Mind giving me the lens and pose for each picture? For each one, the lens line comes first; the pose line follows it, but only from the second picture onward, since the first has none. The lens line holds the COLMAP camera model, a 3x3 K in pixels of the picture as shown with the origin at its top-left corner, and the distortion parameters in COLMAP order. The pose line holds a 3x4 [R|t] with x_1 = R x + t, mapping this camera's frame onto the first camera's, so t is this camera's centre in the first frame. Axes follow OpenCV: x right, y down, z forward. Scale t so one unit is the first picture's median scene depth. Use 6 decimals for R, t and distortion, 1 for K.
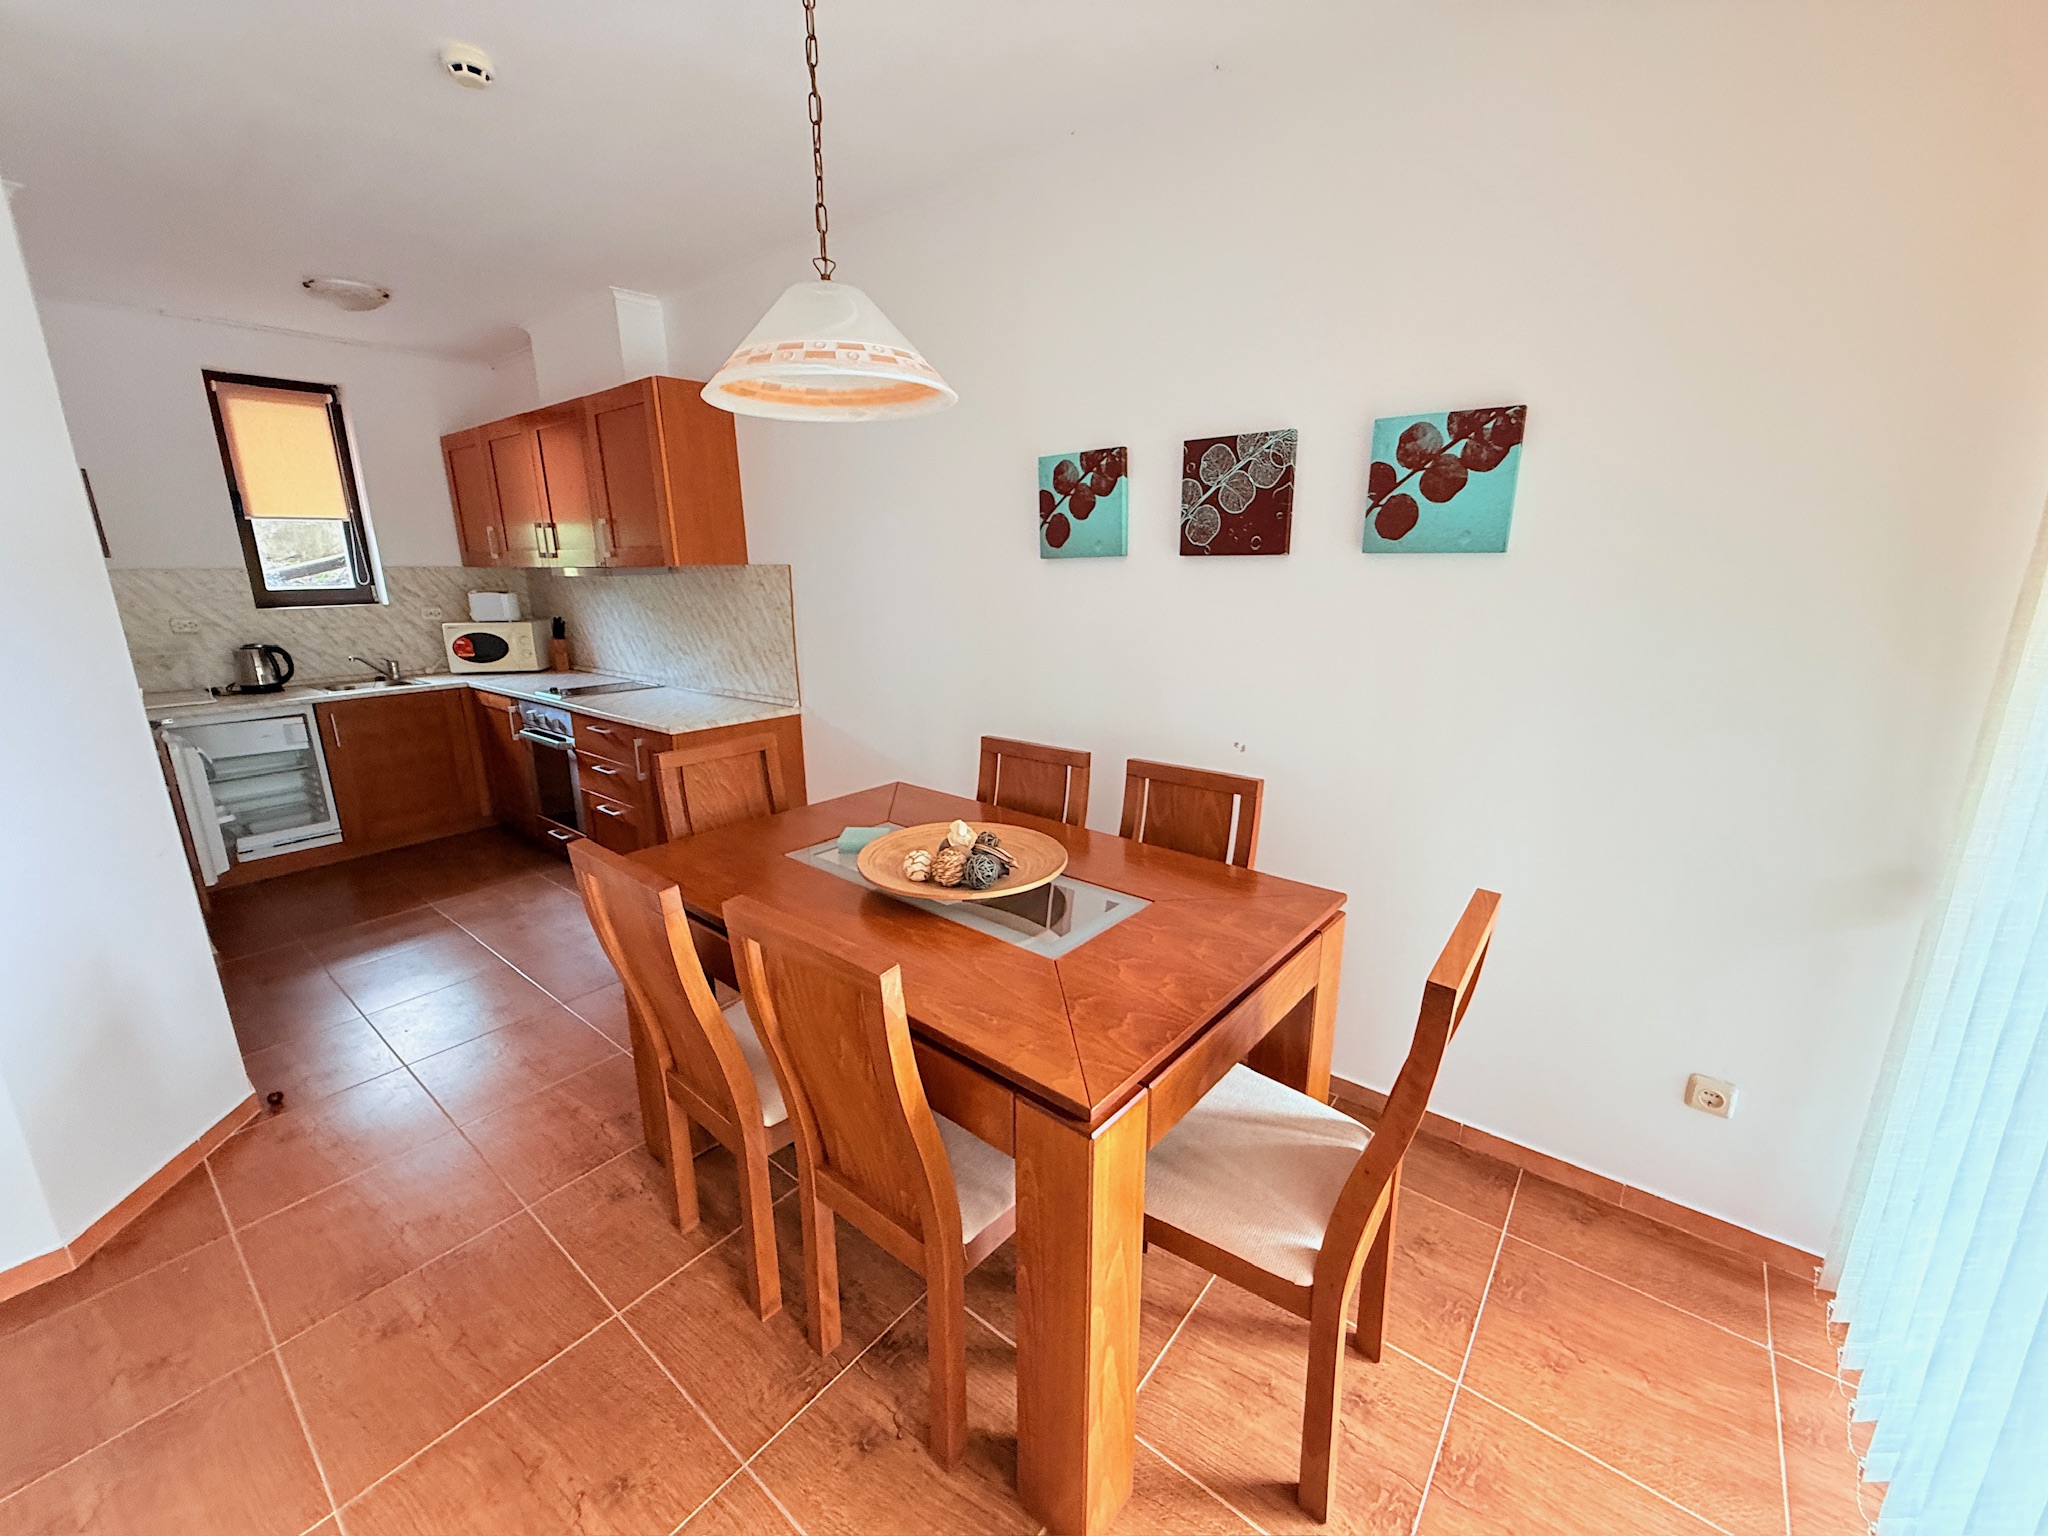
lens RADIAL K [[821.4, 0, 1020.6], [0, 821.4, 765.6], [0, 0, 1]] dist [0.000938, -0.000628]
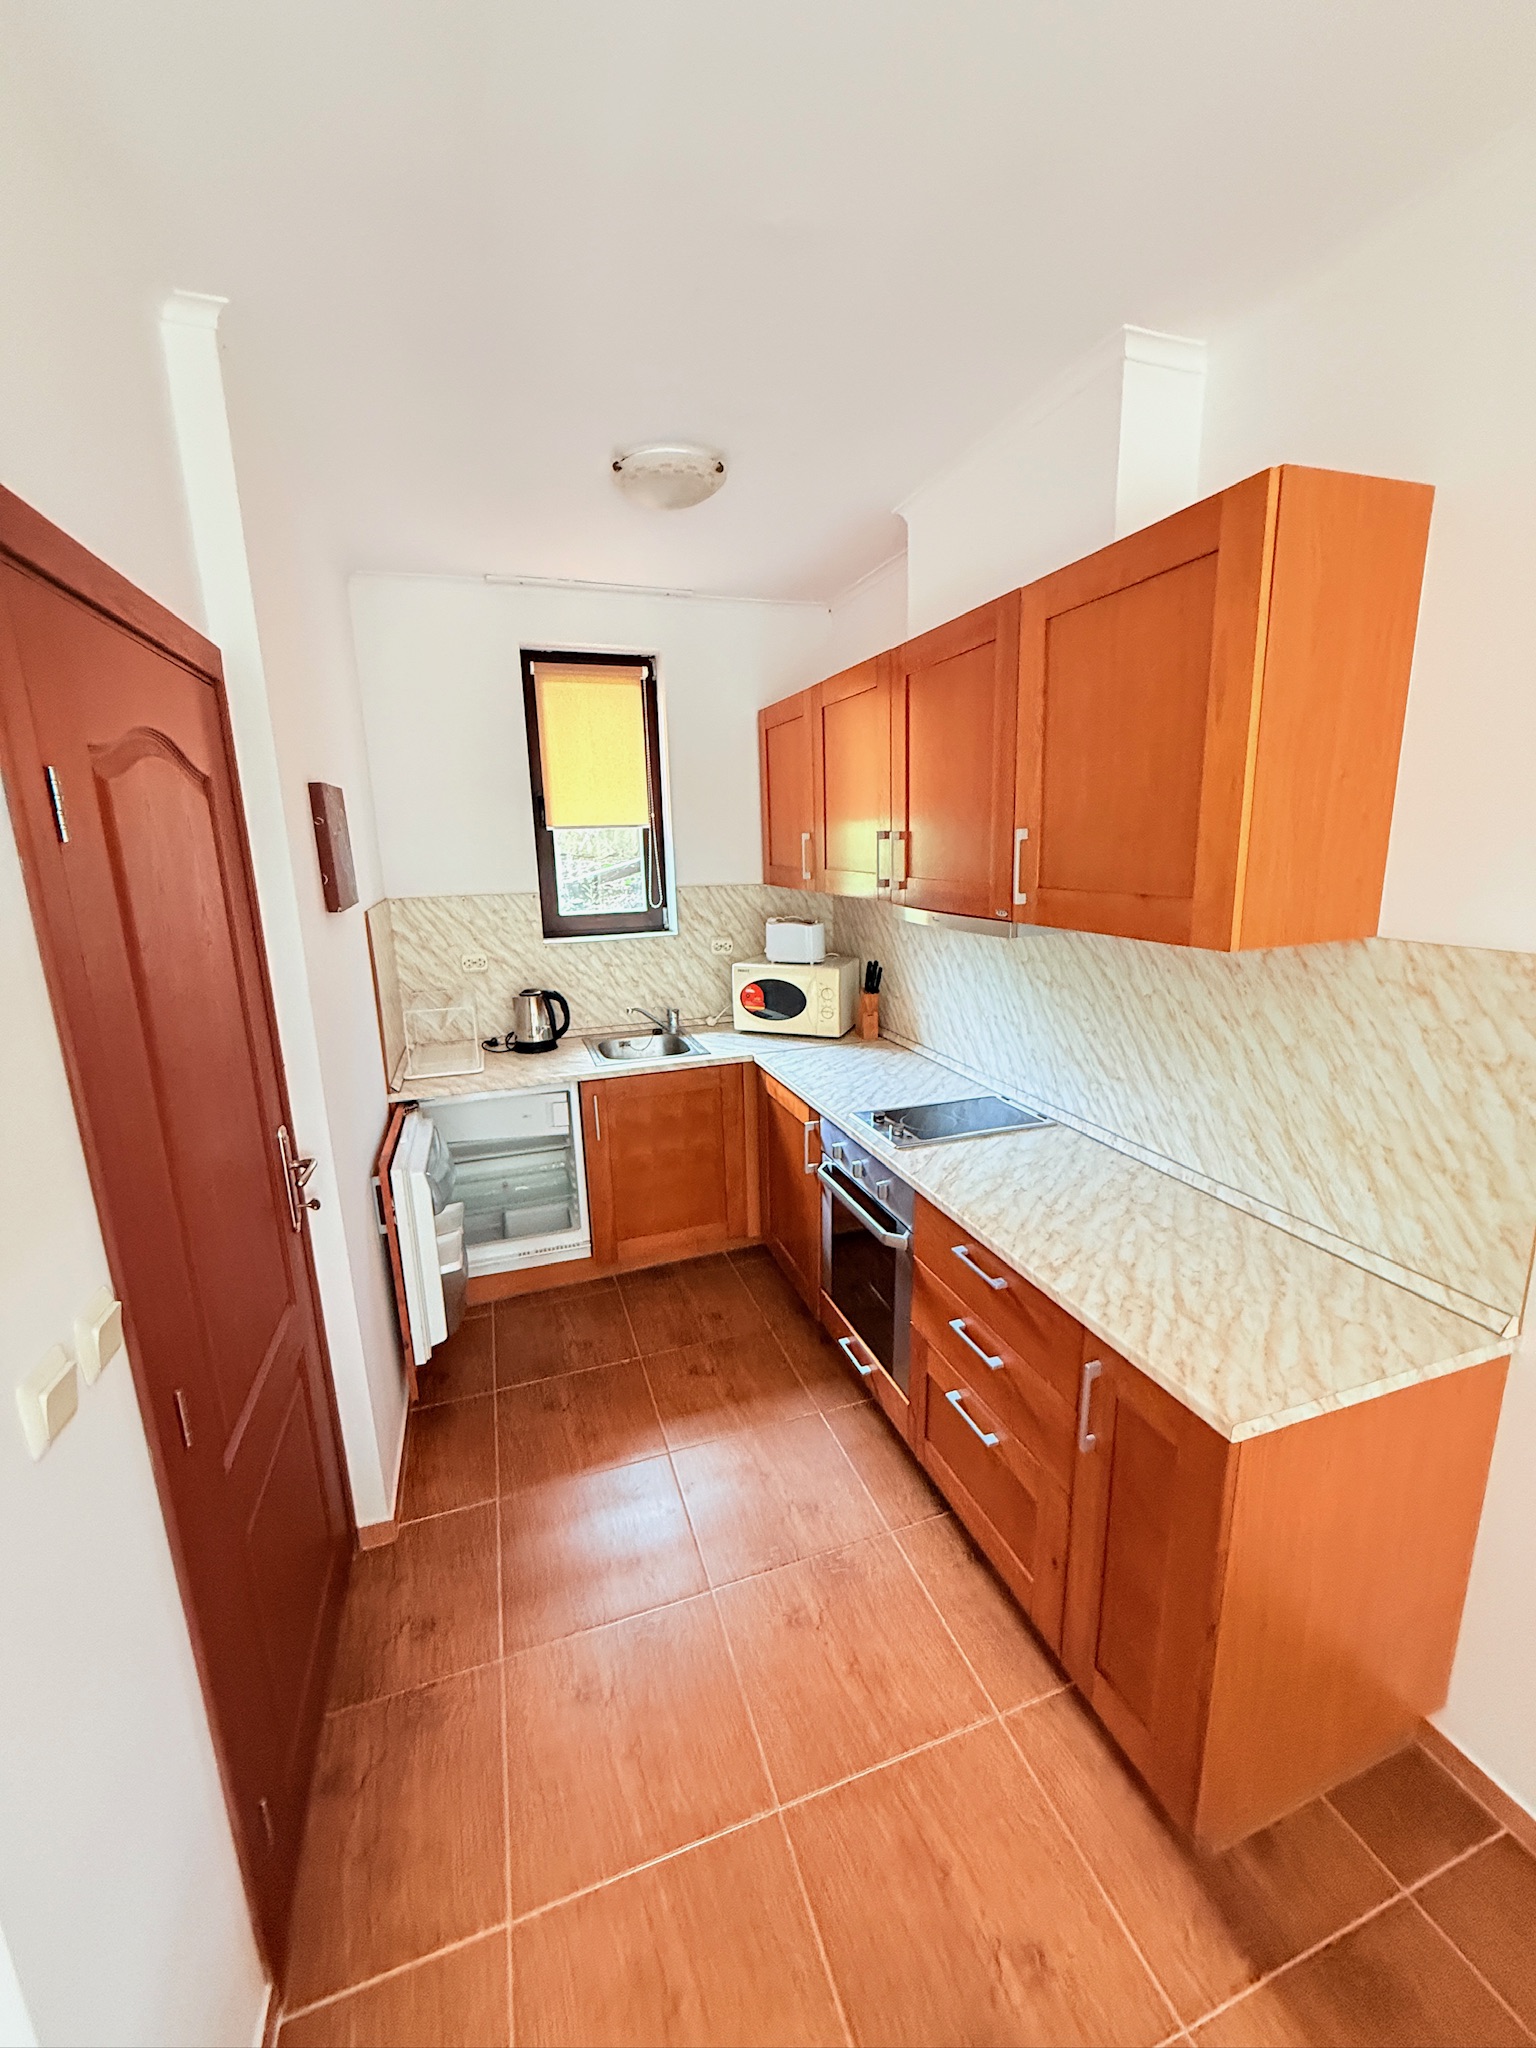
lens RADIAL K [[821.4, 0, 775.2], [0, 821.4, 1018.6], [0, 0, 1]] dist [0.000938, -0.000628]
pose [[0.853451, 0.101970, -0.511100, -0.320404], [-0.112496, 0.993598, 0.010383, -0.150604], [0.508887, 0.048635, 0.859458, 0.430644]]
